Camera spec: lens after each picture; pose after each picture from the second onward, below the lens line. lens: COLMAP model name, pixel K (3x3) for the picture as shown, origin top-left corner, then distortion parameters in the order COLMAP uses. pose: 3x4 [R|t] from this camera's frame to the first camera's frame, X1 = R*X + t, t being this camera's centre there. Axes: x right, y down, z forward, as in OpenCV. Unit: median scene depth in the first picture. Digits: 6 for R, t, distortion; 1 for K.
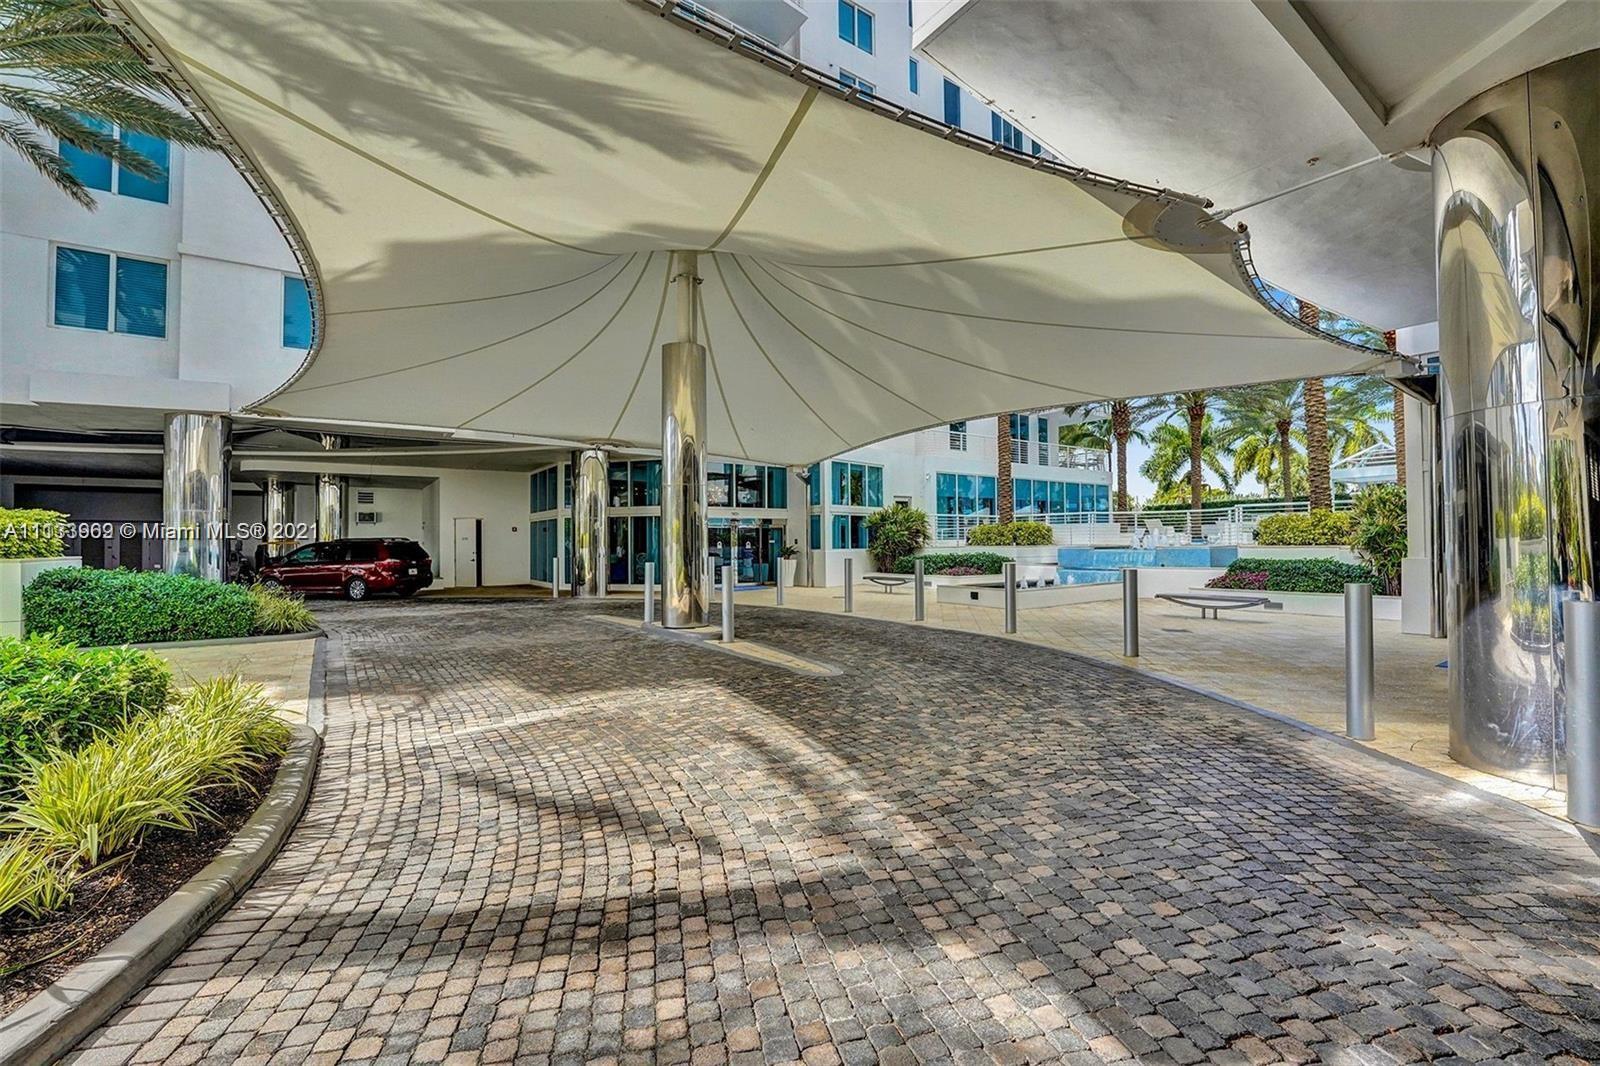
lens RADIAL K [[676.2, 0, 802.6], [0, 676.2, 533.5], [0, 0, 1]] dist [-0.013117, -0.000459]
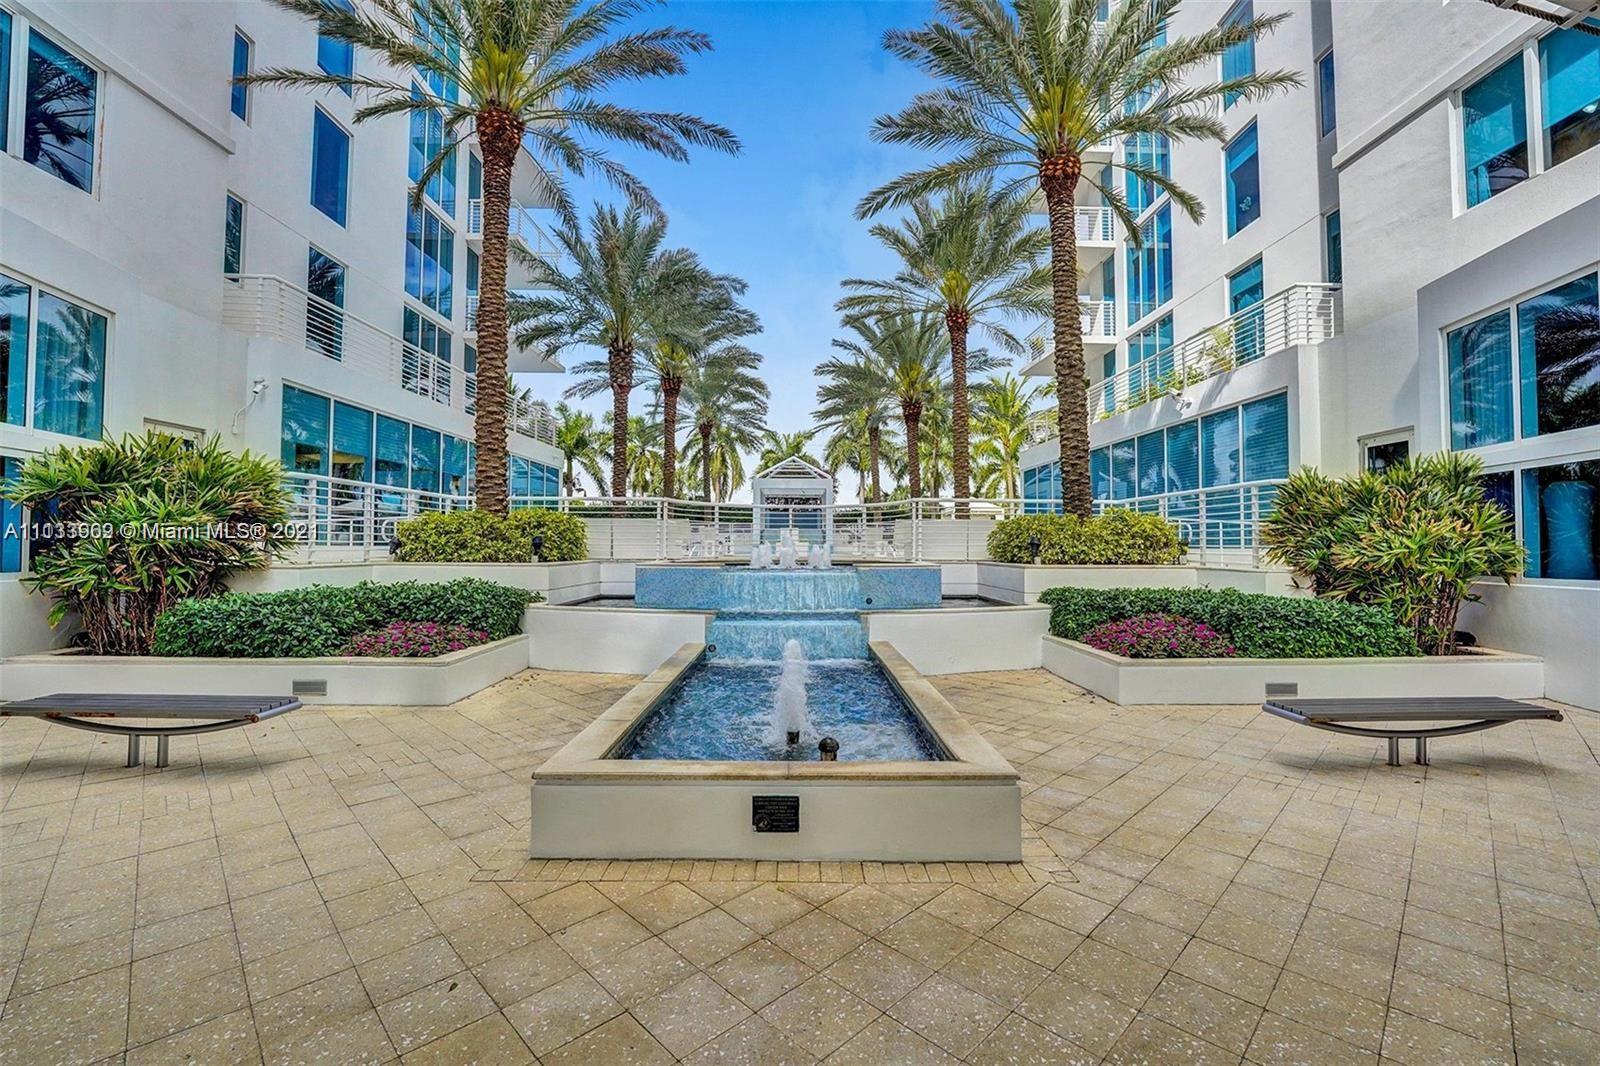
lens RADIAL K [[676.2, 0, 801.7], [0, 676.2, 536.7], [0, 0, 1]] dist [-0.013117, -0.000459]
pose [[0.576726, 0.021896, 0.816644, 0.057122], [-0.015427, 0.999754, -0.015910, 0.006034], [-0.816792, -0.003423, 0.576922, 0.580070]]
